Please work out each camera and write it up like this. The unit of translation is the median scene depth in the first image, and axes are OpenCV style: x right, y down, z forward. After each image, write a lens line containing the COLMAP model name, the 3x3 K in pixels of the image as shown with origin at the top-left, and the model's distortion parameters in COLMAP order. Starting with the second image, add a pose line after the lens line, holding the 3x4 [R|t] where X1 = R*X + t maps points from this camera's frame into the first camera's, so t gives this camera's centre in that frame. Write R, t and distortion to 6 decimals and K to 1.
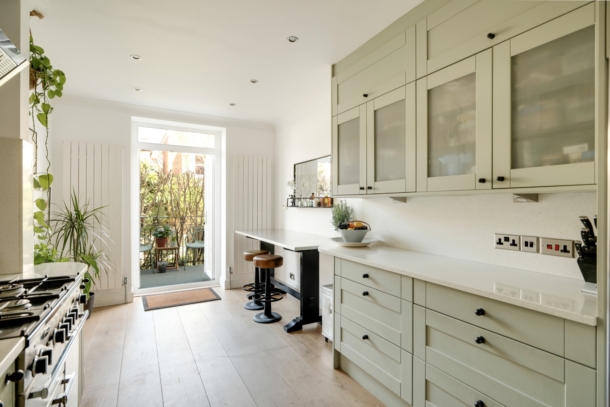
lens RADIAL K [[293.0, 0, 287.6], [0, 293.0, 205.2], [0, 0, 1]] dist [-0.000400, -0.000016]
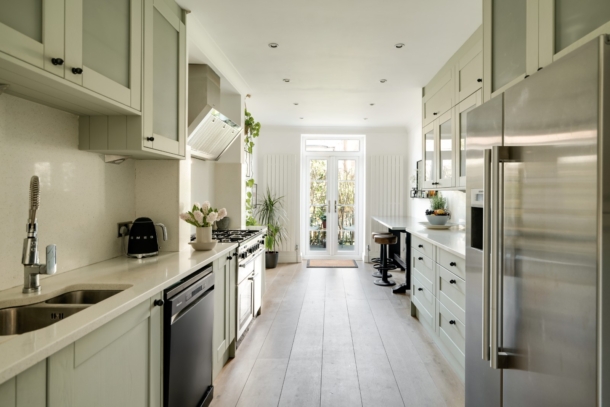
lens RADIAL K [[293.6, 0, 305.5], [0, 293.6, 197.1], [0, 0, 1]] dist [-0.000044, 0.000417]
pose [[0.856433, 0.007568, -0.516203, 0.303348], [-0.005672, 0.999970, 0.005250, -0.001042], [0.516227, -0.001568, 0.856450, -0.296711]]
